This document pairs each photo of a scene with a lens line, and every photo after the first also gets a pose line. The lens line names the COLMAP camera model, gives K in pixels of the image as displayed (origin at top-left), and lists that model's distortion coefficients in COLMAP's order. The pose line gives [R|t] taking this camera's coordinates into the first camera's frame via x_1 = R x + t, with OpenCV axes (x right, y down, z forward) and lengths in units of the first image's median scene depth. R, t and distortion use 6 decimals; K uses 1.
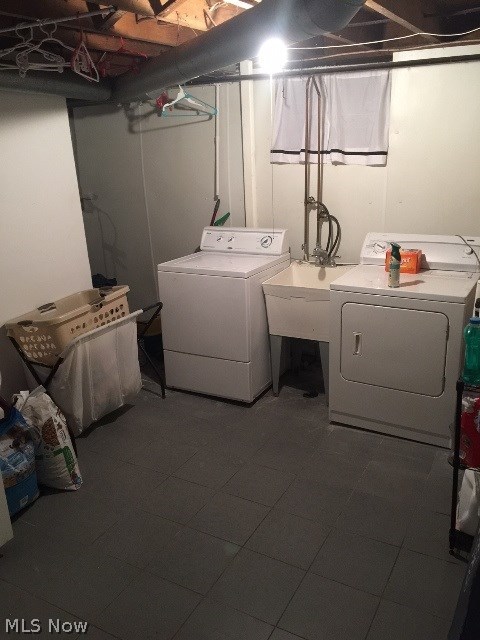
lens RADIAL K [[544.6, 0, 240.0], [0, 544.6, 320.0], [0, 0, 1]] dist [0.096742, -0.147720]
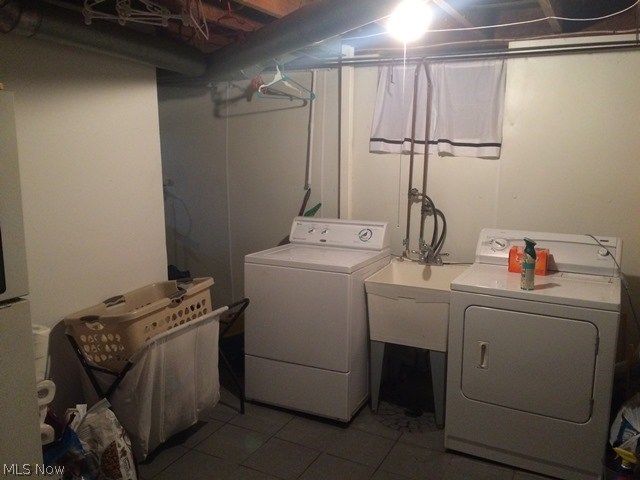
lens RADIAL K [[548.2, 0, 320.0], [0, 548.2, 240.0], [0, 0, 1]] dist [0.075885, -0.114326]
pose [[0.998359, 0.037157, 0.043577, -0.071453], [-0.030324, 0.988500, -0.148149, 0.001303], [-0.048581, 0.146584, 0.988005, 0.121463]]
